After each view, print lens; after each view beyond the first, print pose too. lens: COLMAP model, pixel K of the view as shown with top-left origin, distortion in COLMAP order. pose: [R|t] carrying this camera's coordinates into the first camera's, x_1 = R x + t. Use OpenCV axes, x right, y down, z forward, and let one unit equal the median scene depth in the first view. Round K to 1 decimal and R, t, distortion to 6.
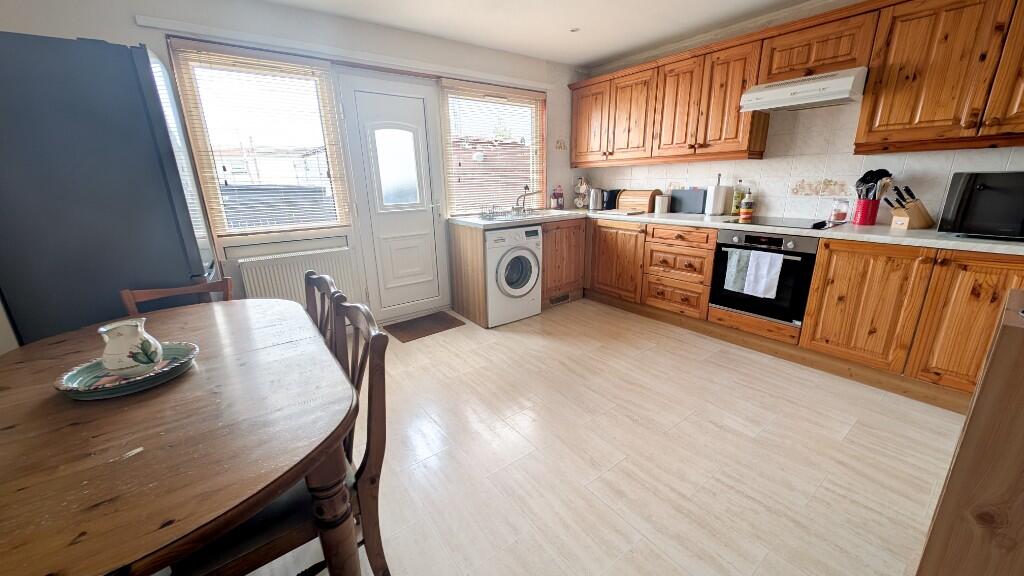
lens RADIAL K [[378.0, 0, 514.3], [0, 378.0, 286.9], [0, 0, 1]] dist [0.001519, -0.003231]
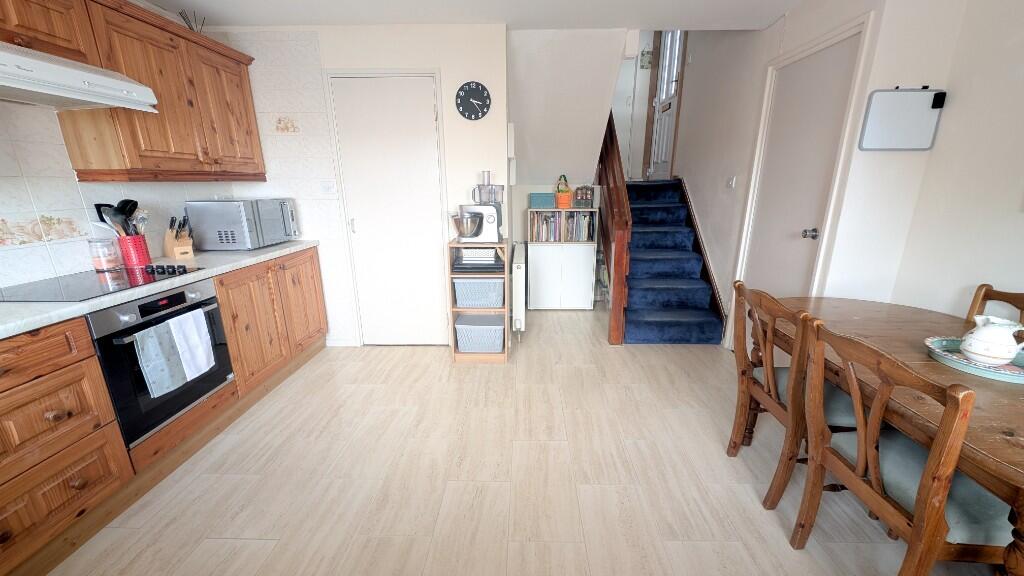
lens RADIAL K [[378.0, 0, 514.3], [0, 378.0, 286.9], [0, 0, 1]] dist [0.001519, -0.003231]
pose [[-0.782106, -0.136729, 0.607961, -0.220289], [0.193842, 0.873845, 0.445893, -0.307840], [-0.592230, 0.466584, -0.656935, 0.995848]]
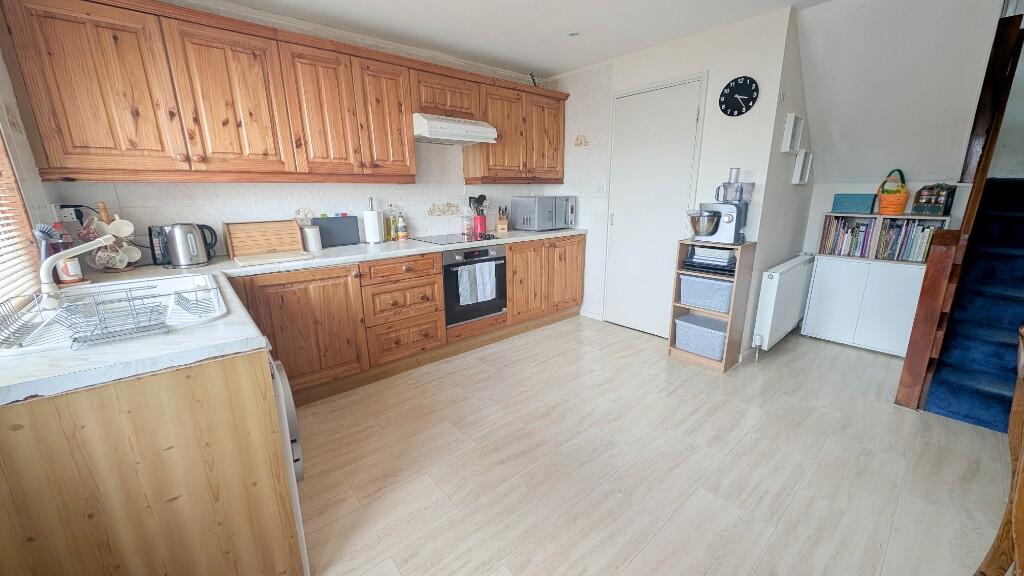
lens RADIAL K [[378.0, 0, 514.3], [0, 378.0, 286.9], [0, 0, 1]] dist [0.001519, -0.003231]
pose [[-0.062743, -0.220014, 0.973477, -0.471340], [0.286963, 0.930232, 0.228736, -0.245792], [-0.955885, 0.293704, 0.004771, 0.860165]]
